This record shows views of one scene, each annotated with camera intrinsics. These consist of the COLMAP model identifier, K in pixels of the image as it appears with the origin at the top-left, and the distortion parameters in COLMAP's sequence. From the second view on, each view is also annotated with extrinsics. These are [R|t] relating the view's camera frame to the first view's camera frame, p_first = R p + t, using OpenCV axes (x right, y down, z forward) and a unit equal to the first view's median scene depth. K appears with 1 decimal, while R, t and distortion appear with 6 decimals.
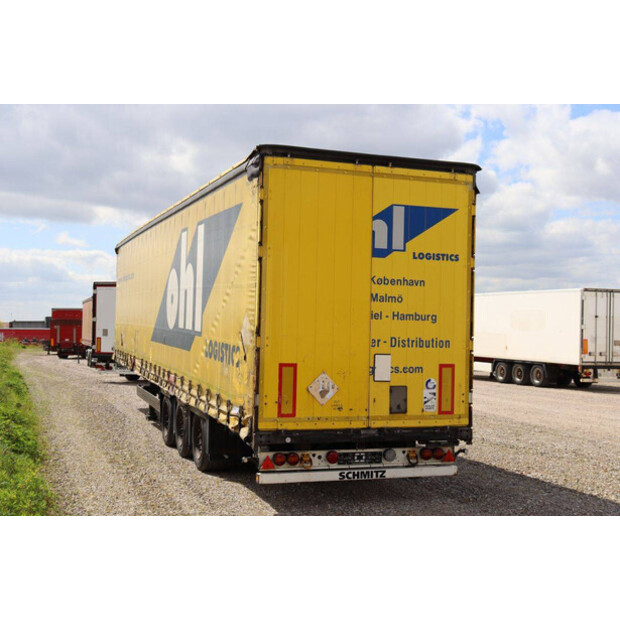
lens RADIAL K [[822.1, 0, 305.6], [0, 822.1, 309.2], [0, 0, 1]] dist [-0.005778, 0.000000]
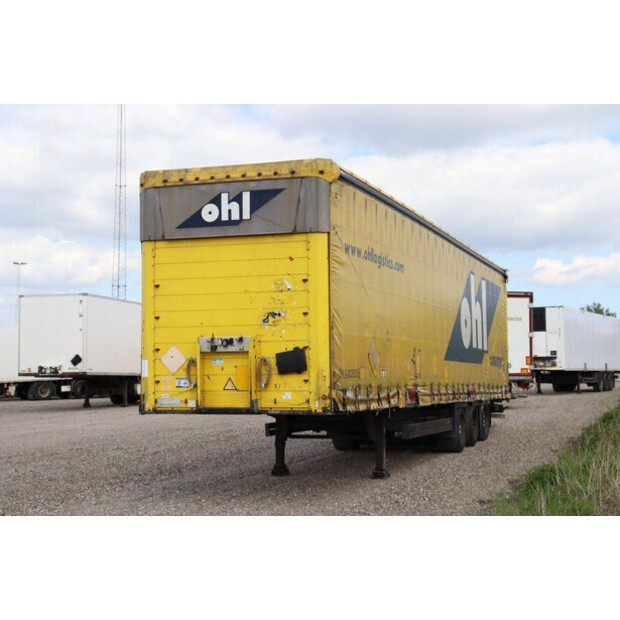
lens RADIAL K [[1066.4, 0, 310.0], [0, 1066.4, 315.9], [0, 0, 1]] dist [0.067537, 0.000000]
pose [[-0.785429, 0.016118, 0.618742, -1.395425], [-0.020570, 0.998429, -0.052120, 0.092319], [-0.618610, -0.053664, -0.783863, 3.483051]]
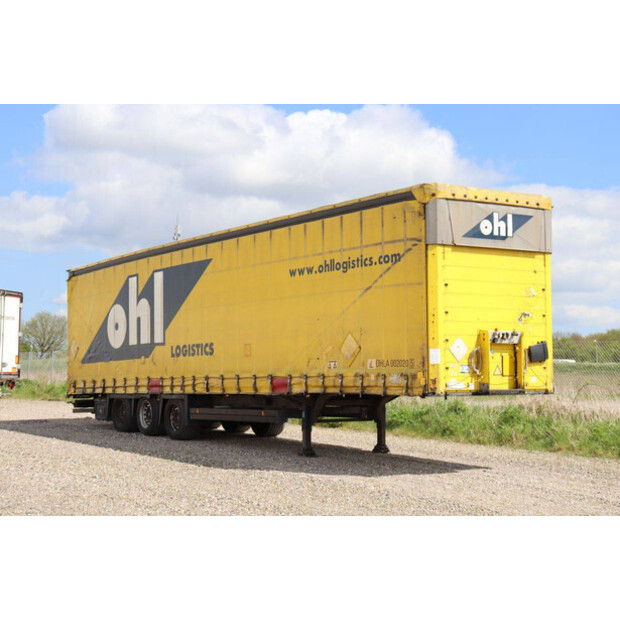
lens RADIAL K [[1085.3, 0, 308.2], [0, 1085.3, 308.0], [0, 0, 1]] dist [0.153586, 0.000000]
pose [[-0.965522, -0.032359, -0.258303, 0.349586], [-0.011677, 0.996629, -0.081206, 0.158648], [0.260060, -0.075391, -0.962645, 4.064606]]
